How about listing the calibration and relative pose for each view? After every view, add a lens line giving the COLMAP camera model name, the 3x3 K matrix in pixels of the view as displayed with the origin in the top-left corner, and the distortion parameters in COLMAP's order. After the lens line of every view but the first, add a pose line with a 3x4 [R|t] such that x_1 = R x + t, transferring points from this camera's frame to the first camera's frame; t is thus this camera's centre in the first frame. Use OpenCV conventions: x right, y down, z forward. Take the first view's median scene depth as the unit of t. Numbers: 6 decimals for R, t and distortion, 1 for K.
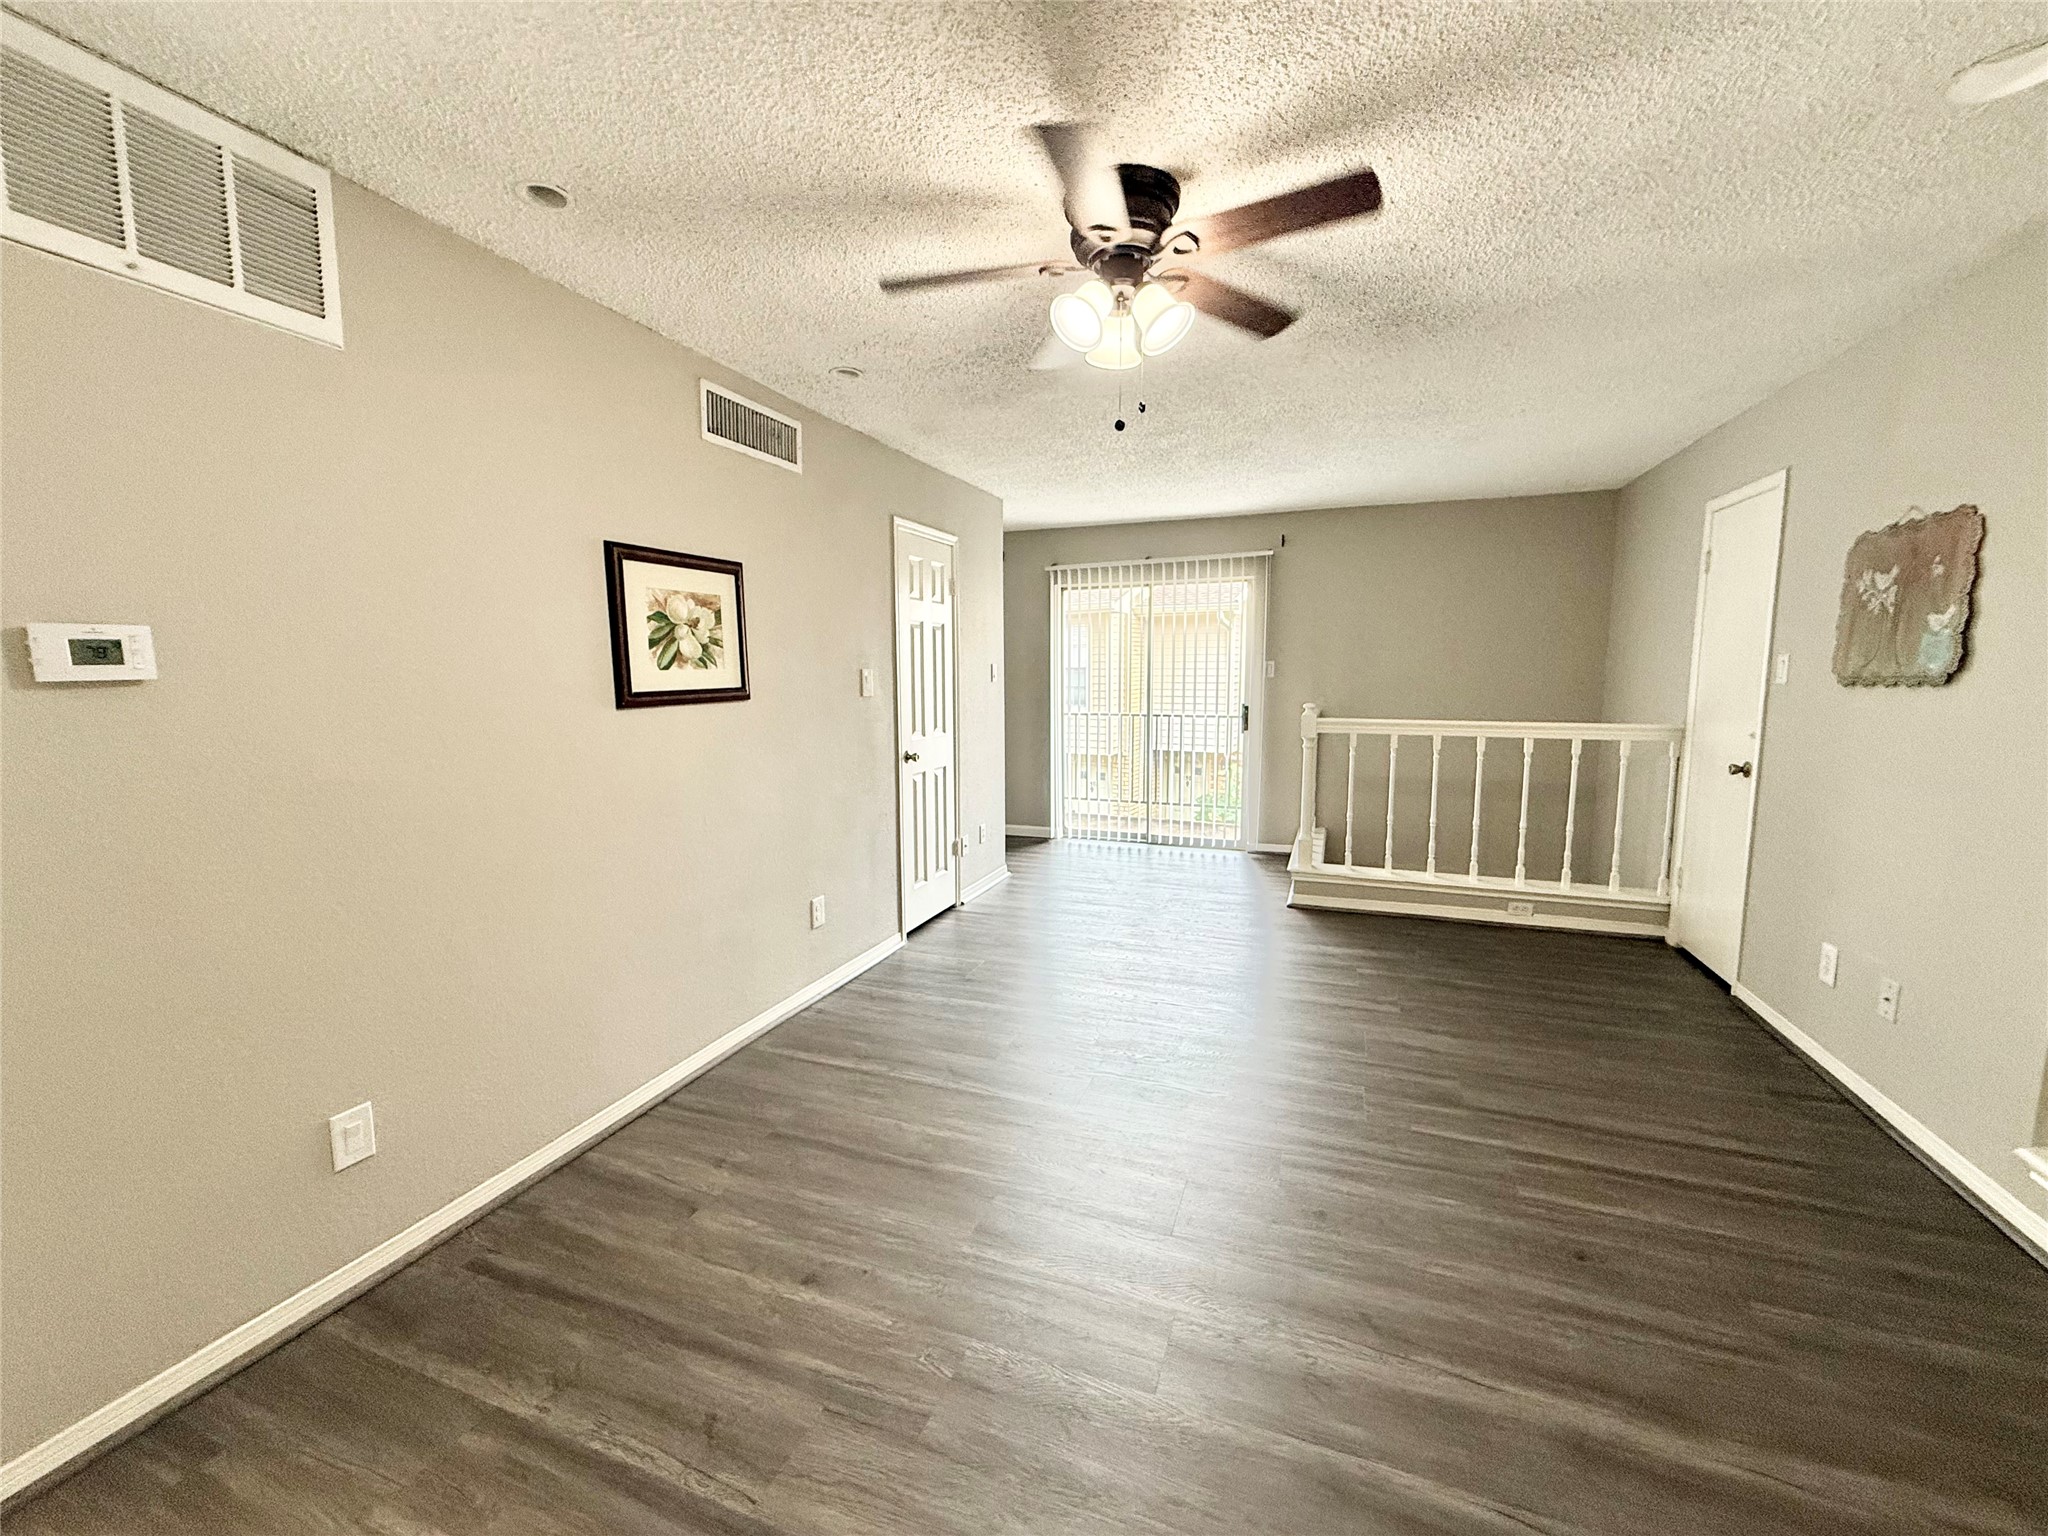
lens RADIAL K [[819.4, 0, 1014.6], [0, 819.4, 771.1], [0, 0, 1]] dist [-0.001026, 0.000562]
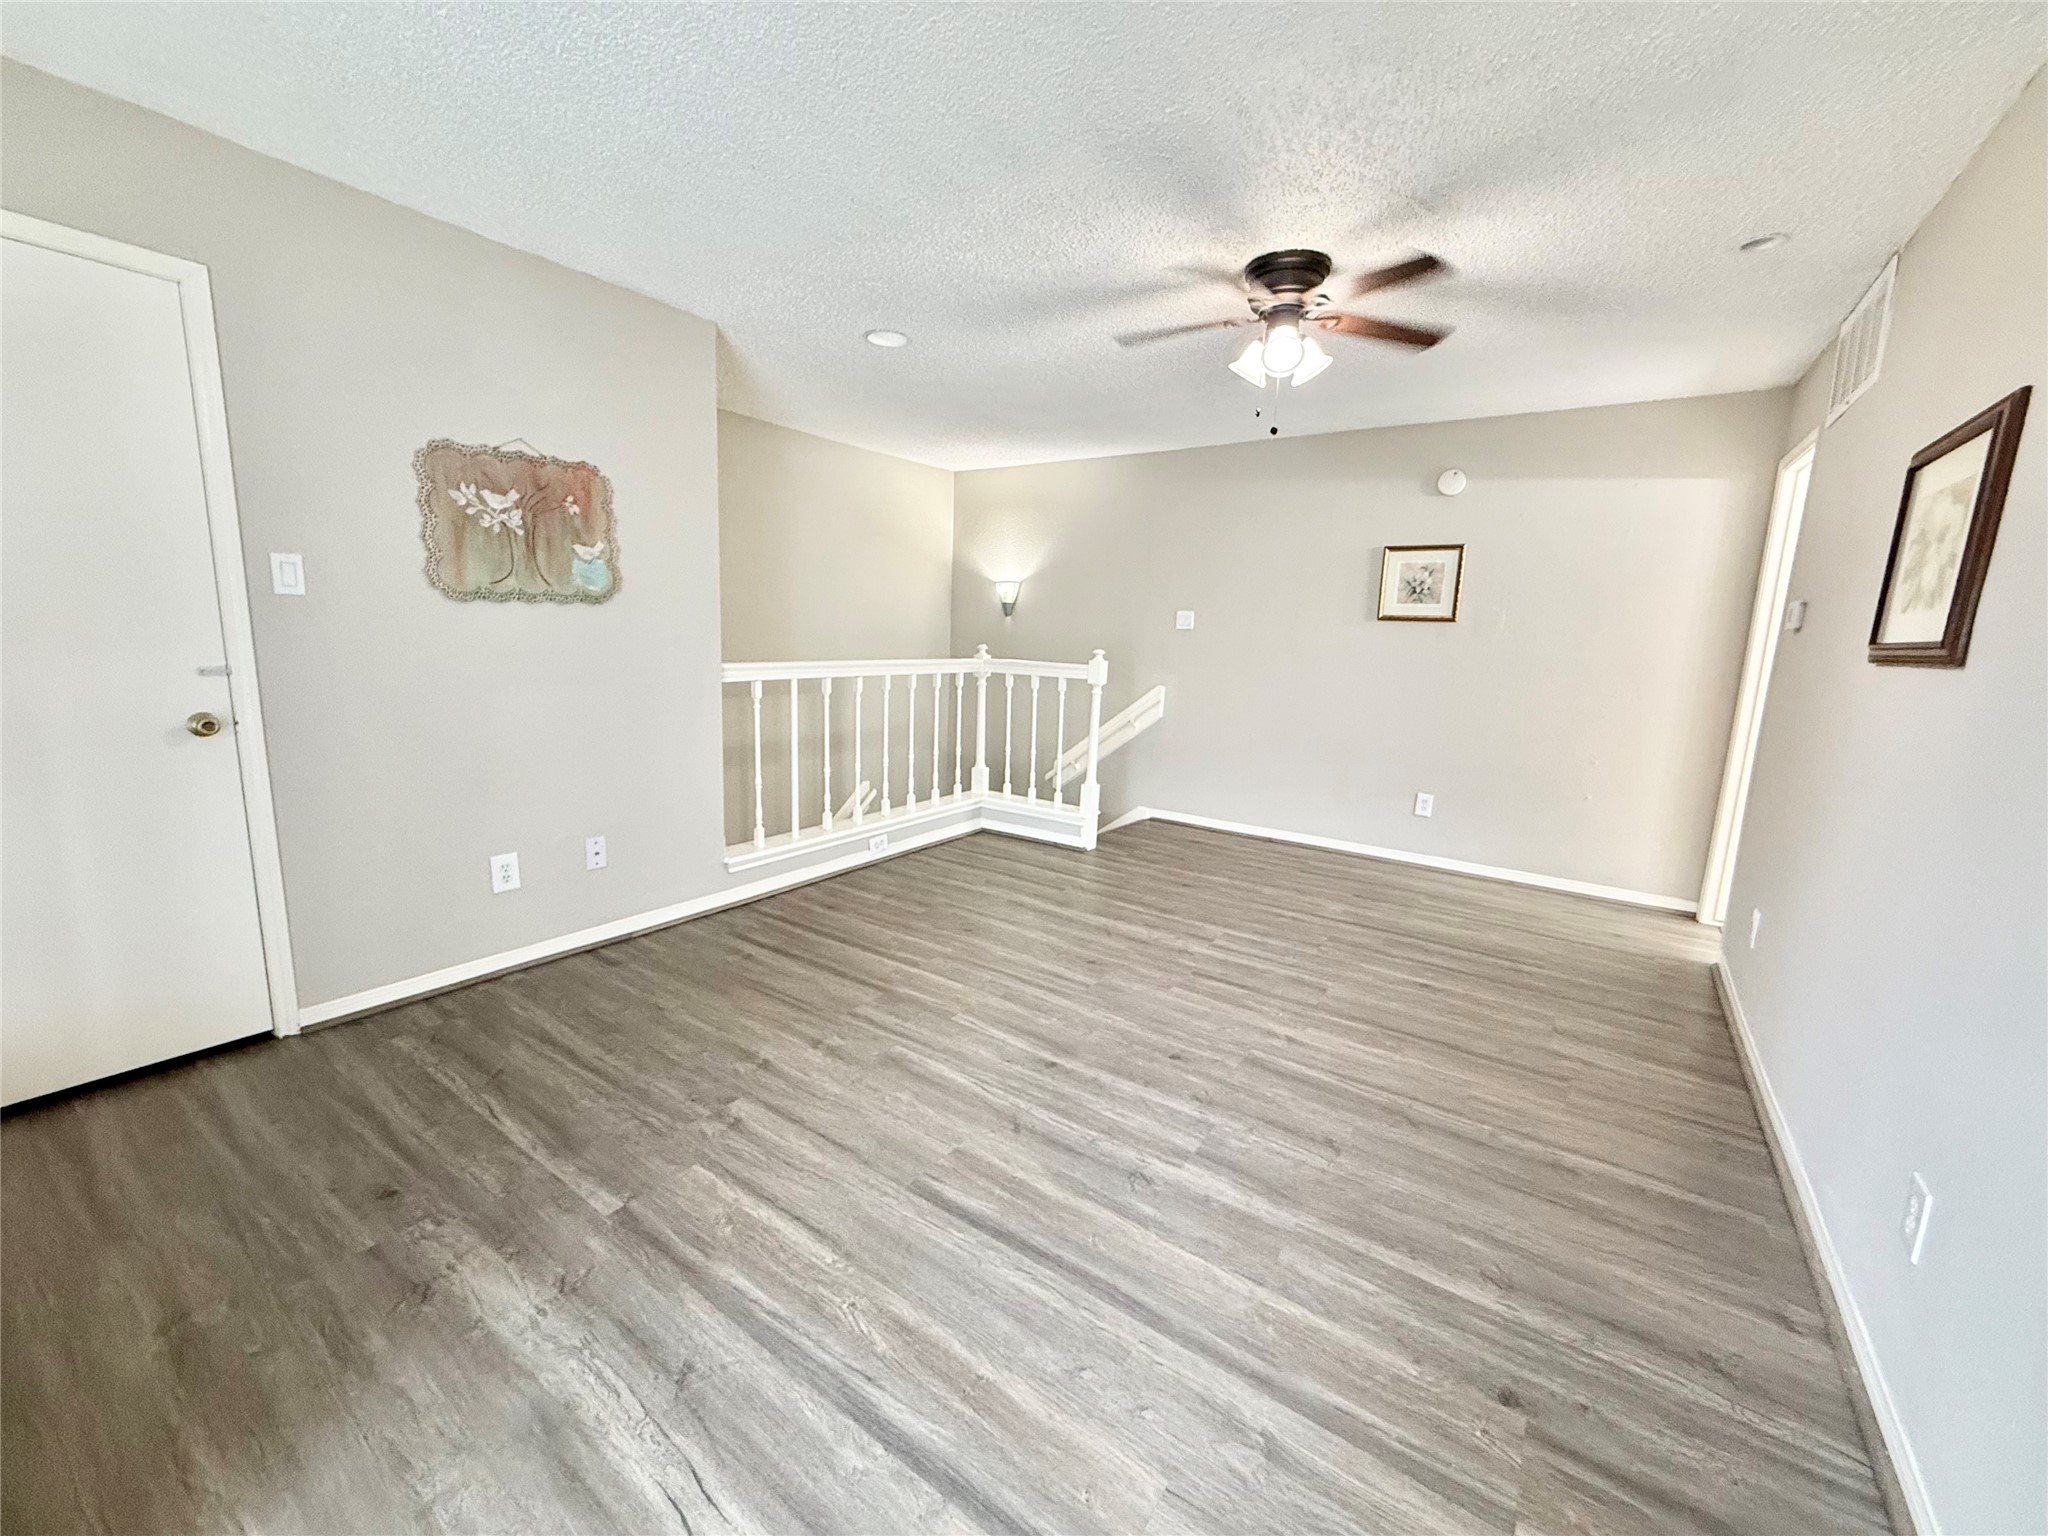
lens RADIAL K [[819.4, 0, 1014.6], [0, 819.4, 771.1], [0, 0, 1]] dist [-0.001026, 0.000562]
pose [[-0.970160, -0.067792, 0.232795, 0.150091], [0.002792, 0.956931, 0.290302, -0.211672], [-0.242449, 0.282289, -0.928187, 1.995200]]
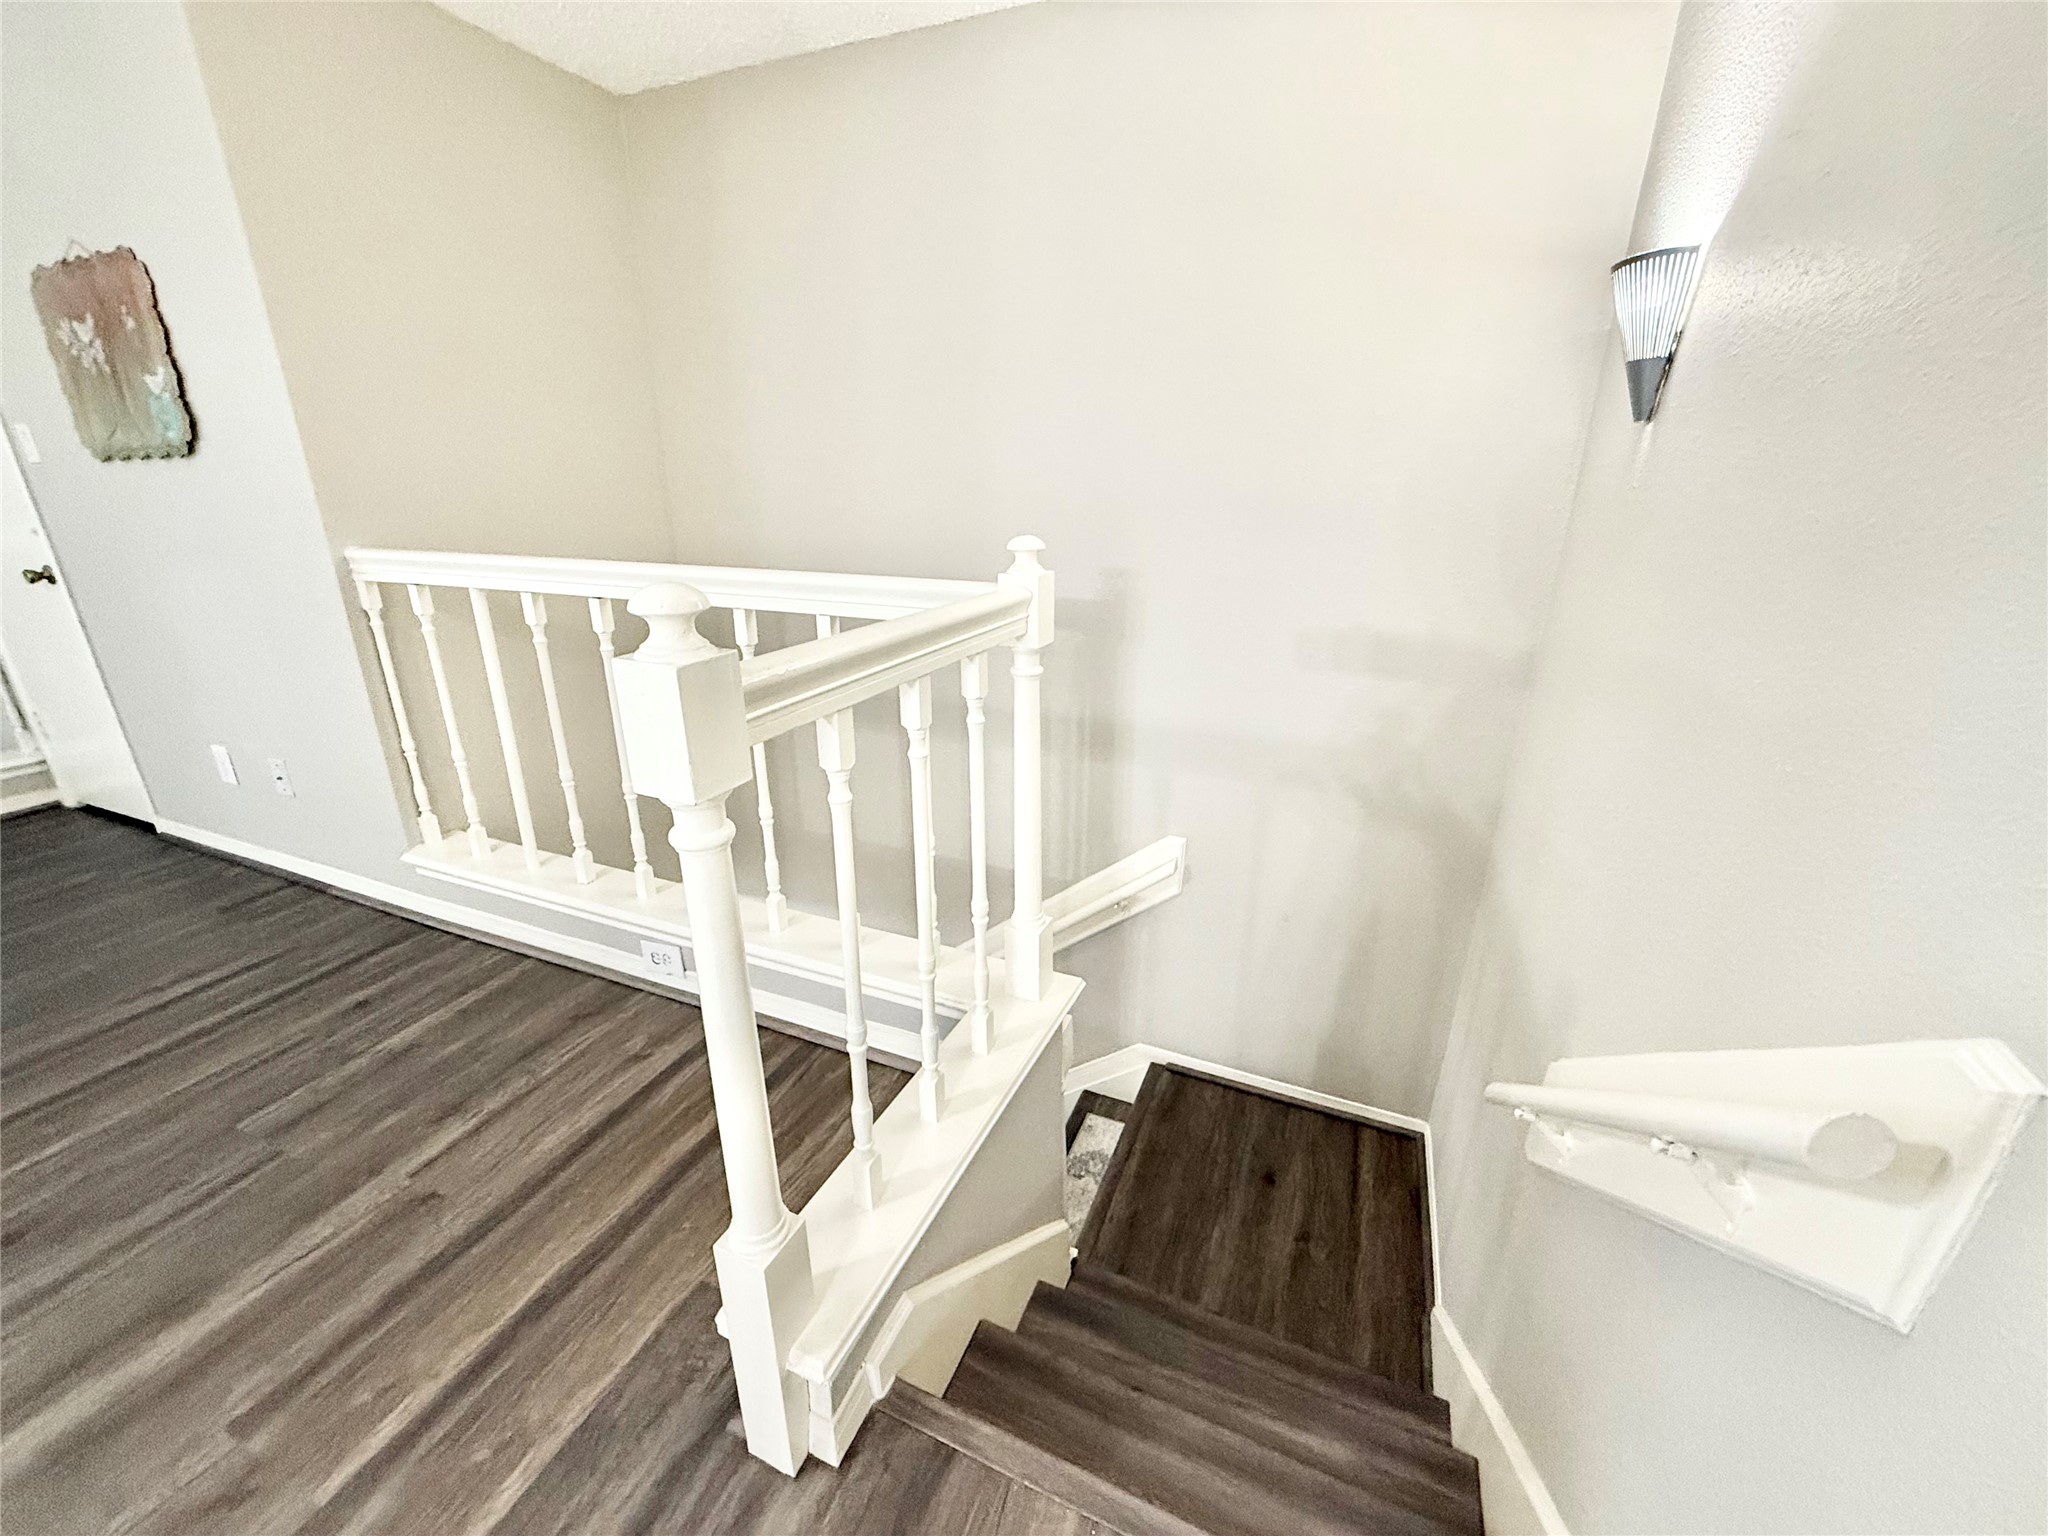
lens RADIAL K [[819.4, 0, 1014.6], [0, 819.4, 771.1], [0, 0, 1]] dist [-0.001026, 0.000562]
pose [[0.038179, -0.328559, 0.943711, 0.123275], [0.122162, 0.938851, 0.321925, 0.049967], [-0.991776, 0.102995, 0.075982, -0.005056]]
